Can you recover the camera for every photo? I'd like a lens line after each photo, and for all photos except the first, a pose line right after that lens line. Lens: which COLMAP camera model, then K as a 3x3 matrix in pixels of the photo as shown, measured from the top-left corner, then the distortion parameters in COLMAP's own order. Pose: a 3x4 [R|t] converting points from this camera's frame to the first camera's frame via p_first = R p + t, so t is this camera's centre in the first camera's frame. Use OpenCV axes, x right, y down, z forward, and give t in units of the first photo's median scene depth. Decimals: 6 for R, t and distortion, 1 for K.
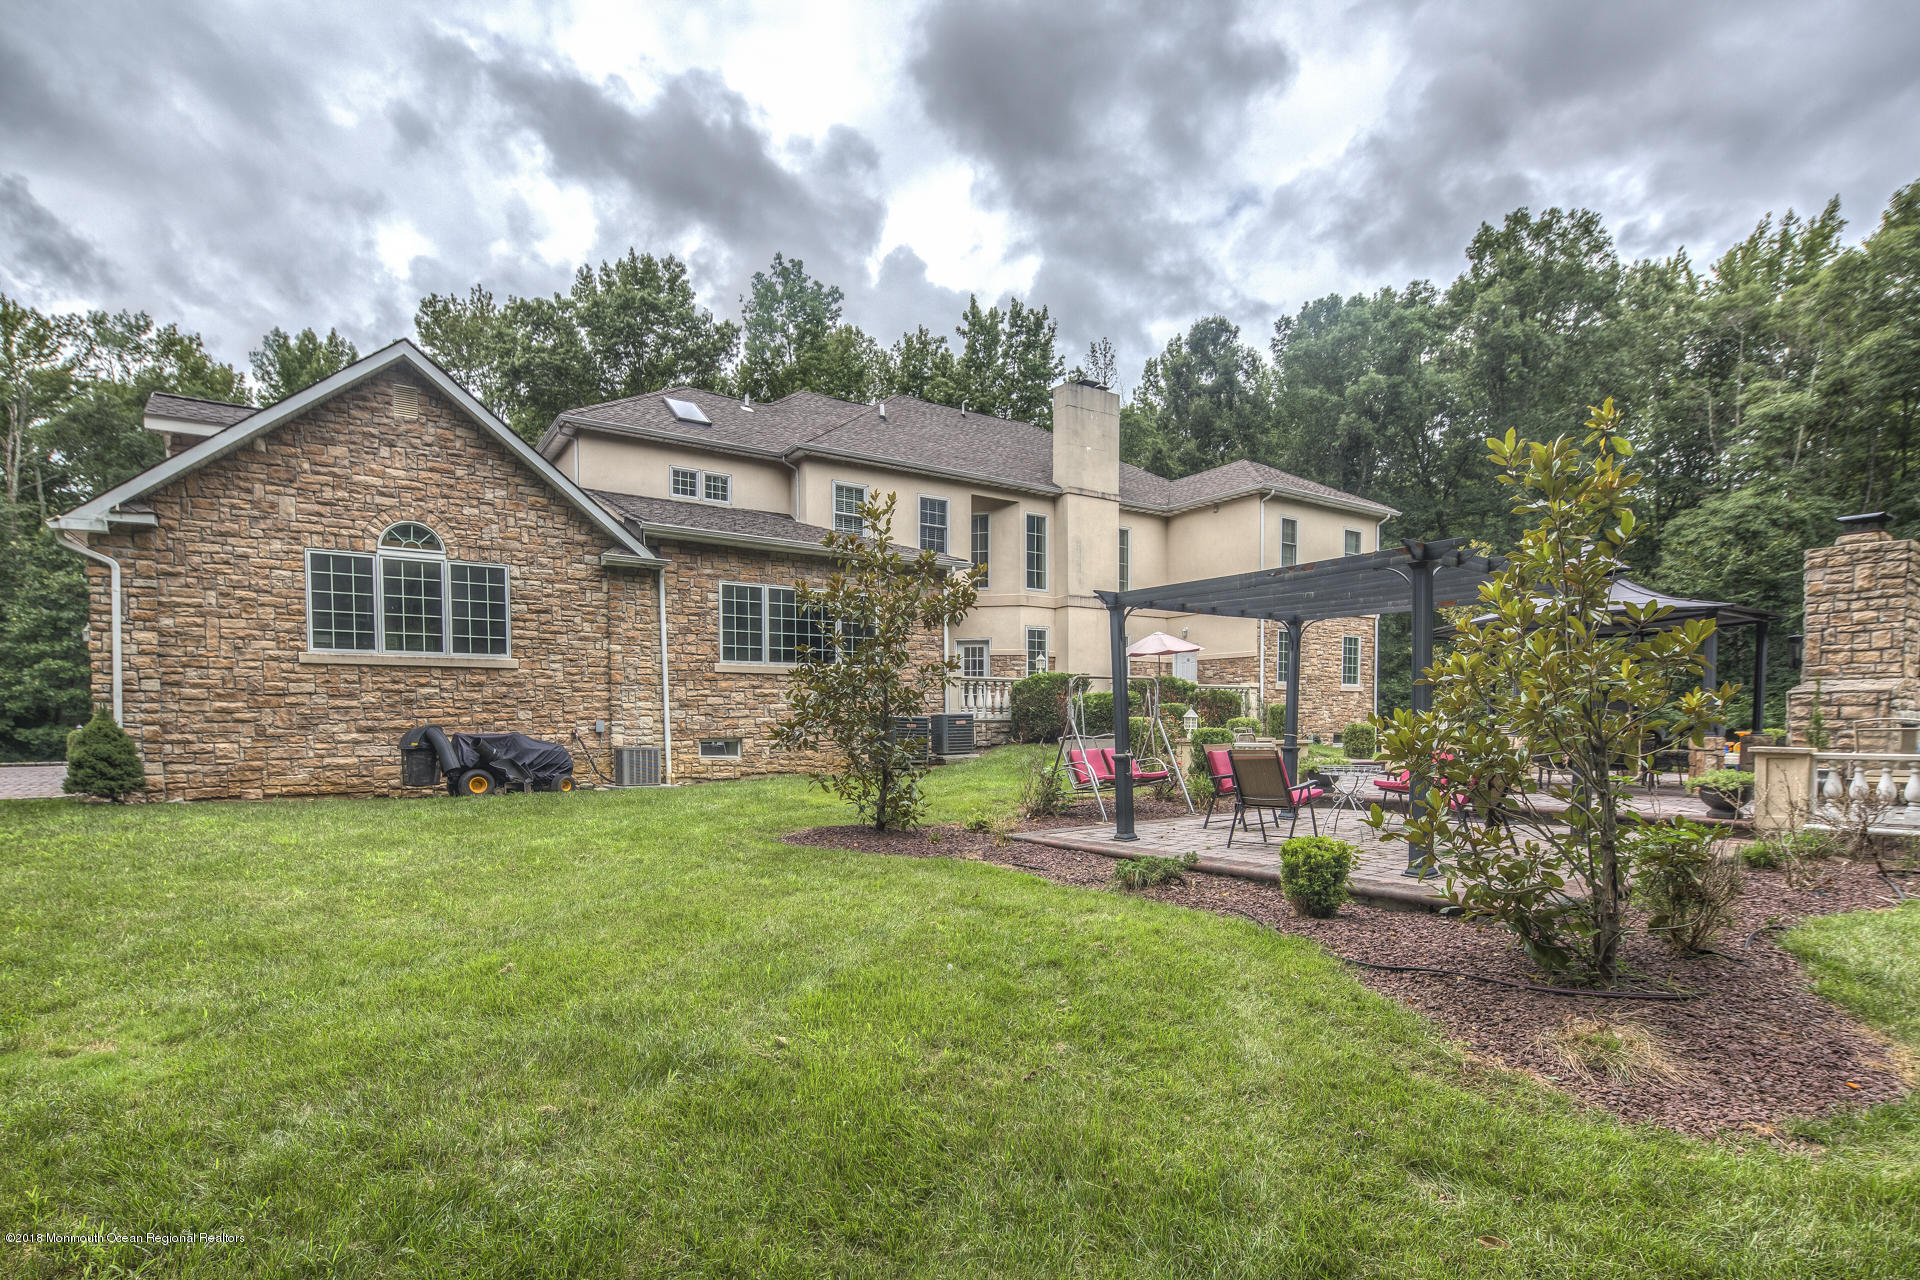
lens RADIAL K [[968.4, 0, 955.3], [0, 968.4, 766.7], [0, 0, 1]] dist [0.008367, -0.006006]
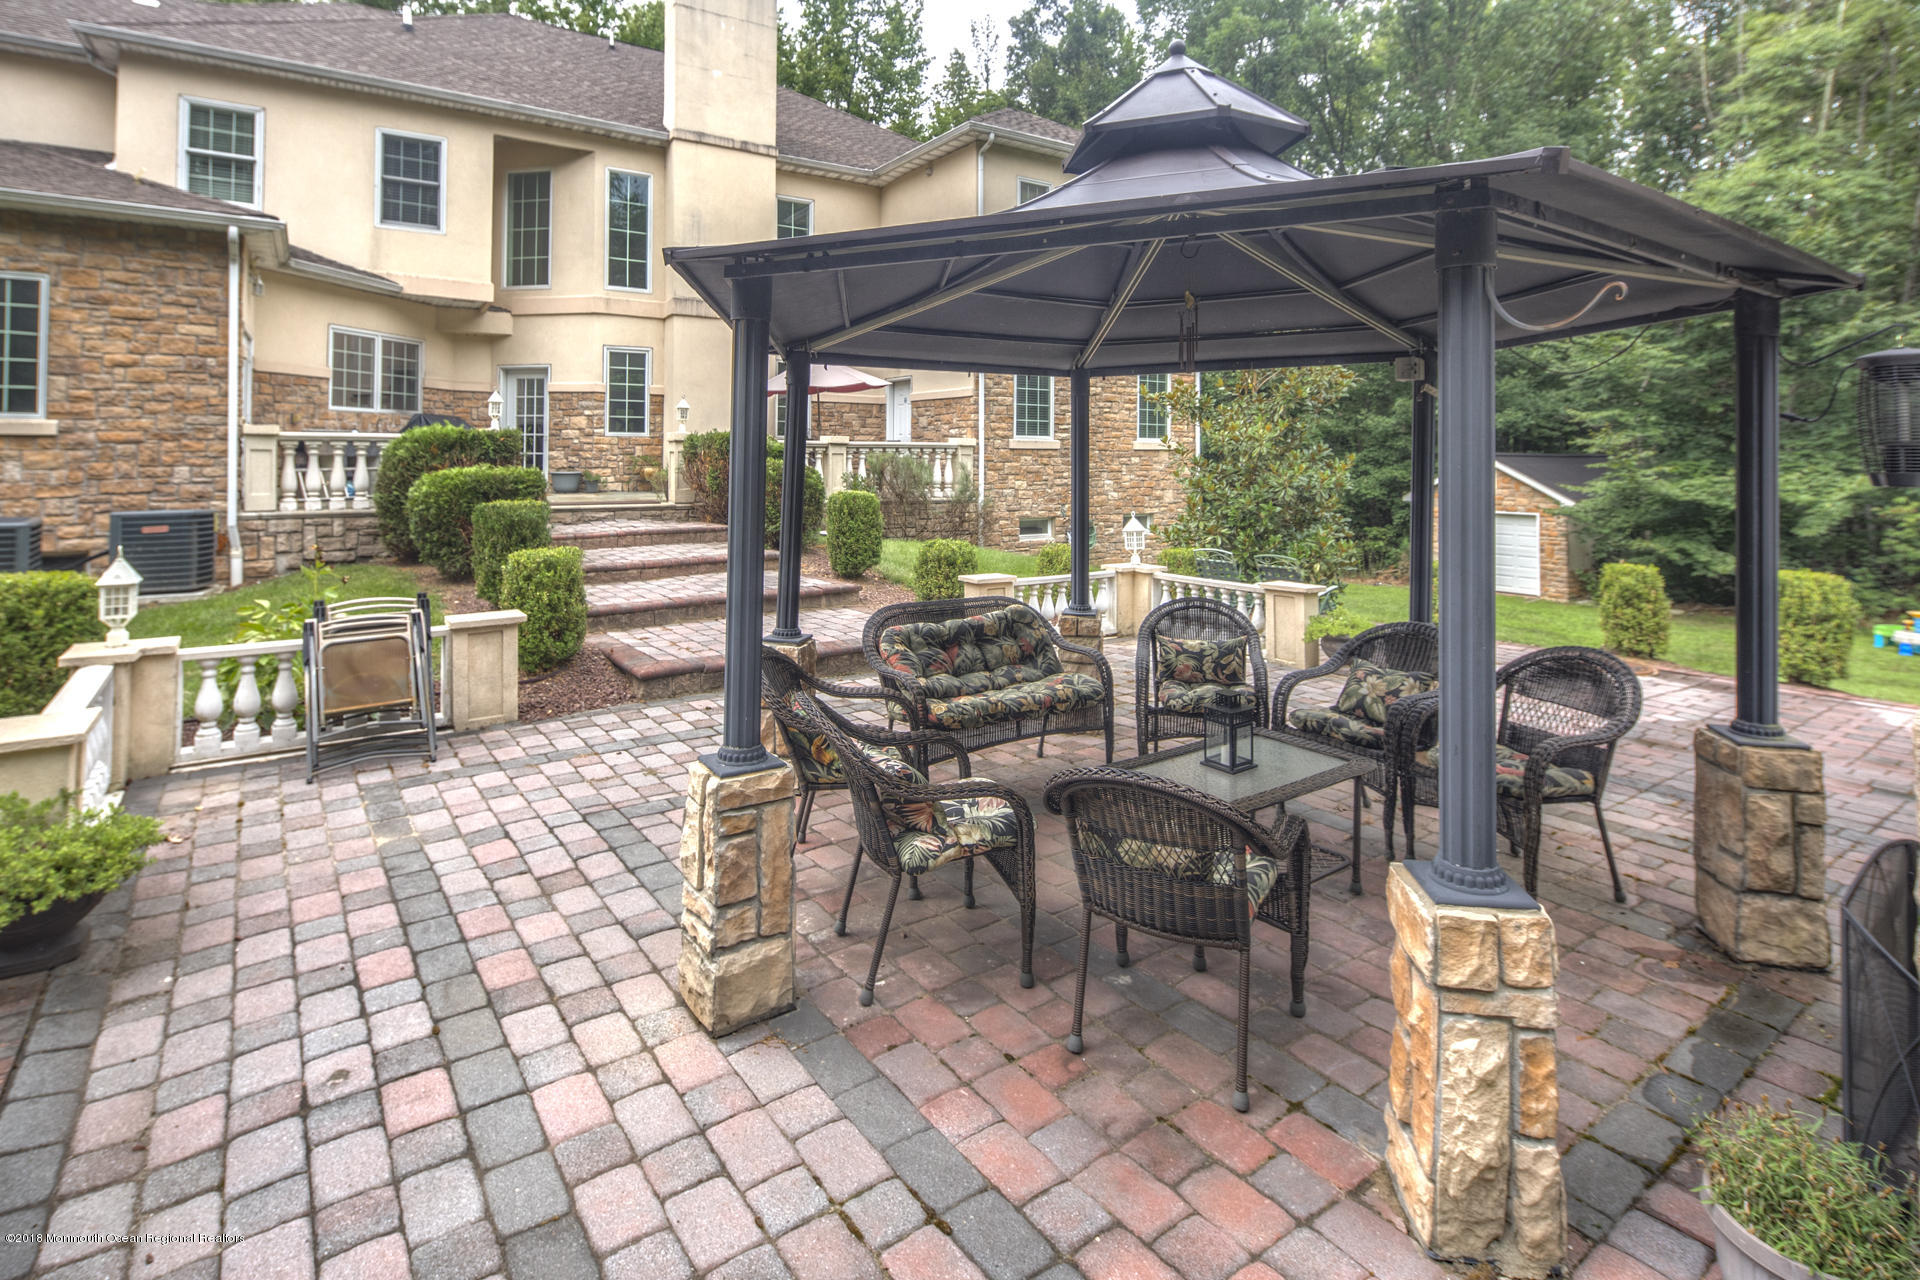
lens RADIAL K [[968.4, 0, 960.4], [0, 968.4, 438.0], [0, 0, 1]] dist [0.008367, -0.006006]
pose [[0.999875, 0.007308, -0.014015, 0.361960], [-0.008165, 0.998039, -0.062064, -0.055699], [0.013534, 0.062171, 0.997974, 0.435968]]
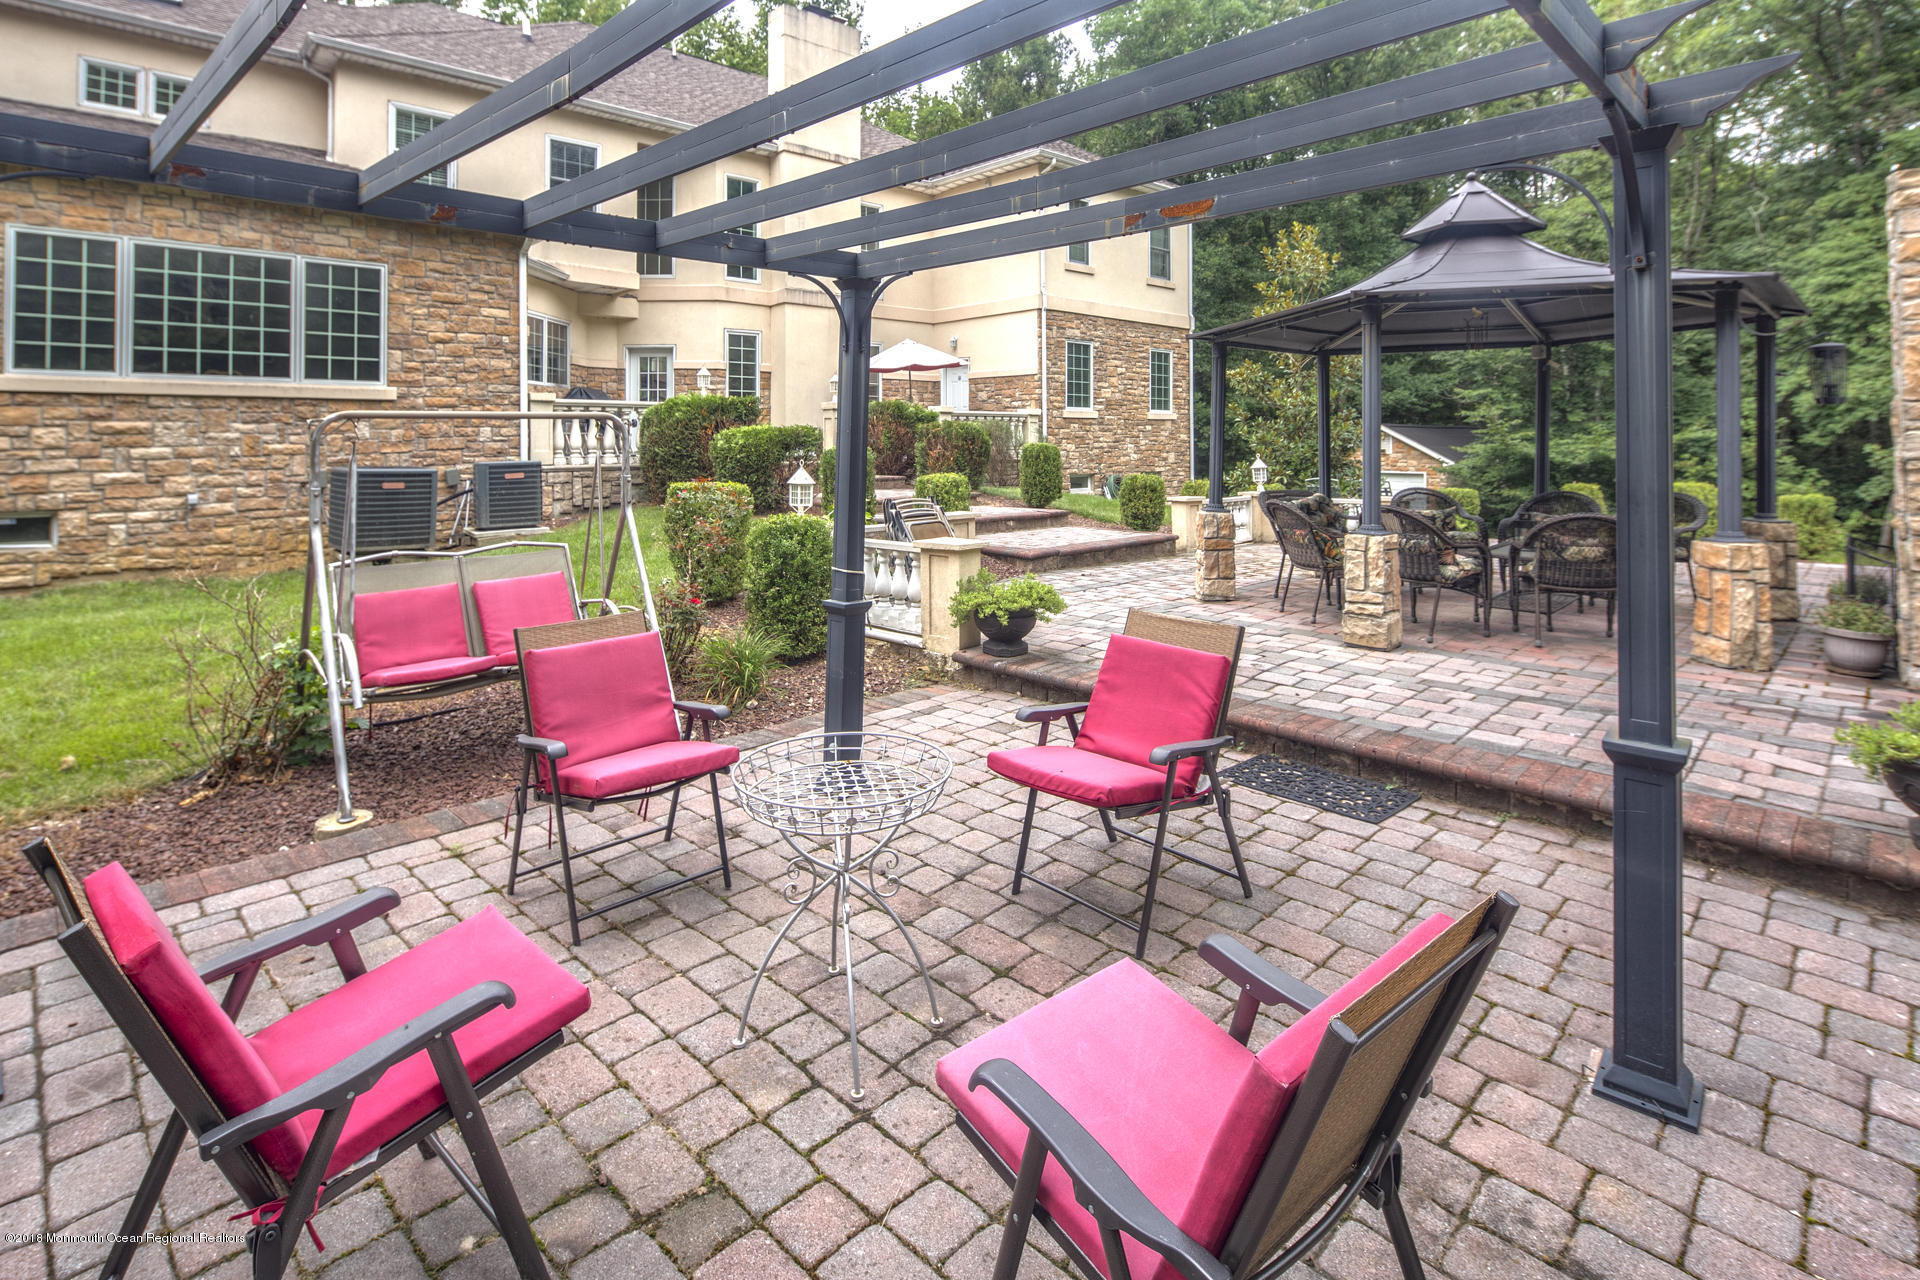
lens RADIAL K [[968.4, 0, 972.3], [0, 968.4, 415.6], [0, 0, 1]] dist [0.008367, -0.006006]
pose [[0.987632, 0.004207, 0.156735, 0.164011], [0.006822, 0.997540, -0.069762, -0.033578], [-0.156643, 0.069969, 0.985174, 0.305095]]
